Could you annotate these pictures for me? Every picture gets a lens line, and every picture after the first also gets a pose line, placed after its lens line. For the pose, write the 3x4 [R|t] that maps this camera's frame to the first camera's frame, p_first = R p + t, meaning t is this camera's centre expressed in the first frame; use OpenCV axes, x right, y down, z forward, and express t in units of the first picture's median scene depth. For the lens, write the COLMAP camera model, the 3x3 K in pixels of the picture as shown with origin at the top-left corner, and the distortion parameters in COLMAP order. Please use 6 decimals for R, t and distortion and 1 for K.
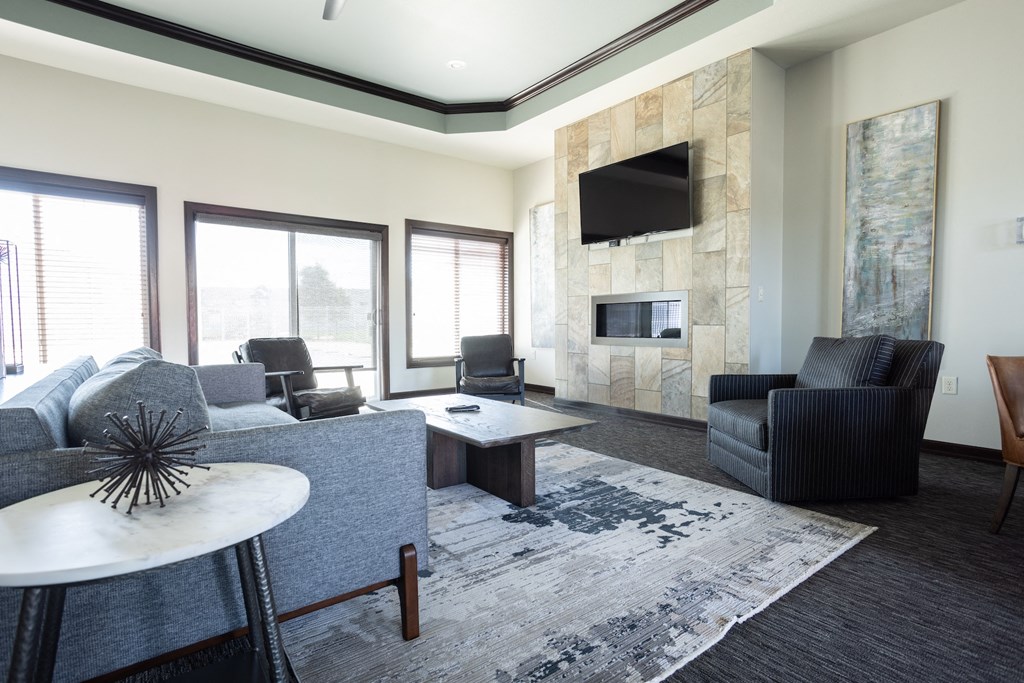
lens RADIAL K [[512.7, 0, 524.1], [0, 512.7, 349.1], [0, 0, 1]] dist [-0.002974, 0.001534]
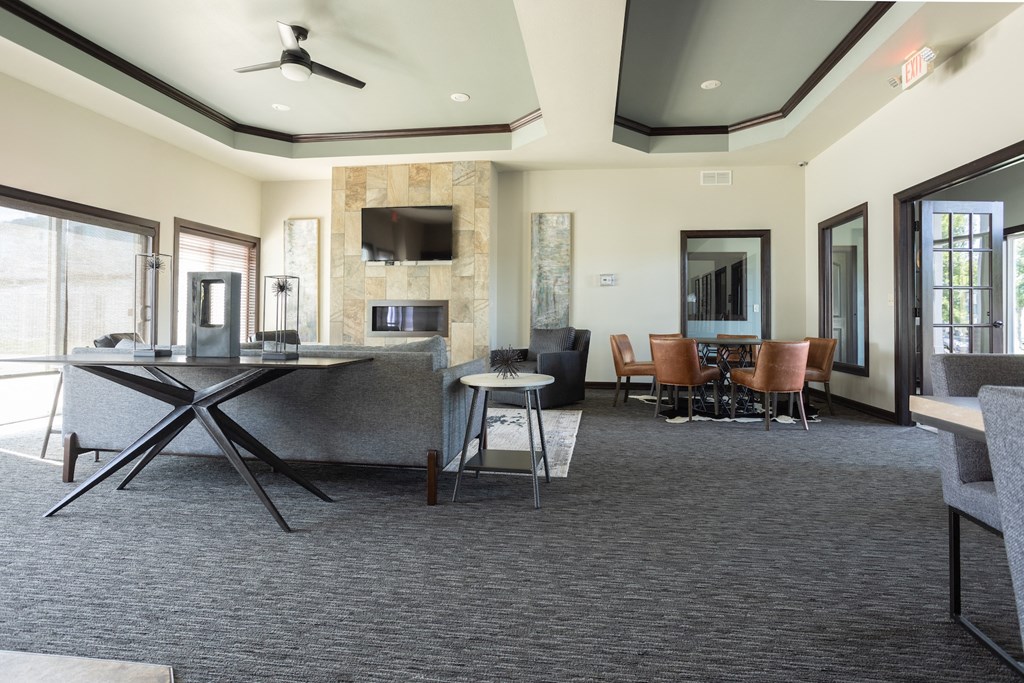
lens RADIAL K [[516.9, 0, 515.0], [0, 516.9, 336.3], [0, 0, 1]] dist [-0.012325, 0.000324]
pose [[0.734435, -0.015842, 0.678494, -0.595085], [0.031113, 0.999462, -0.010342, 0.016734], [-0.677965, 0.028705, 0.734533, -0.271180]]
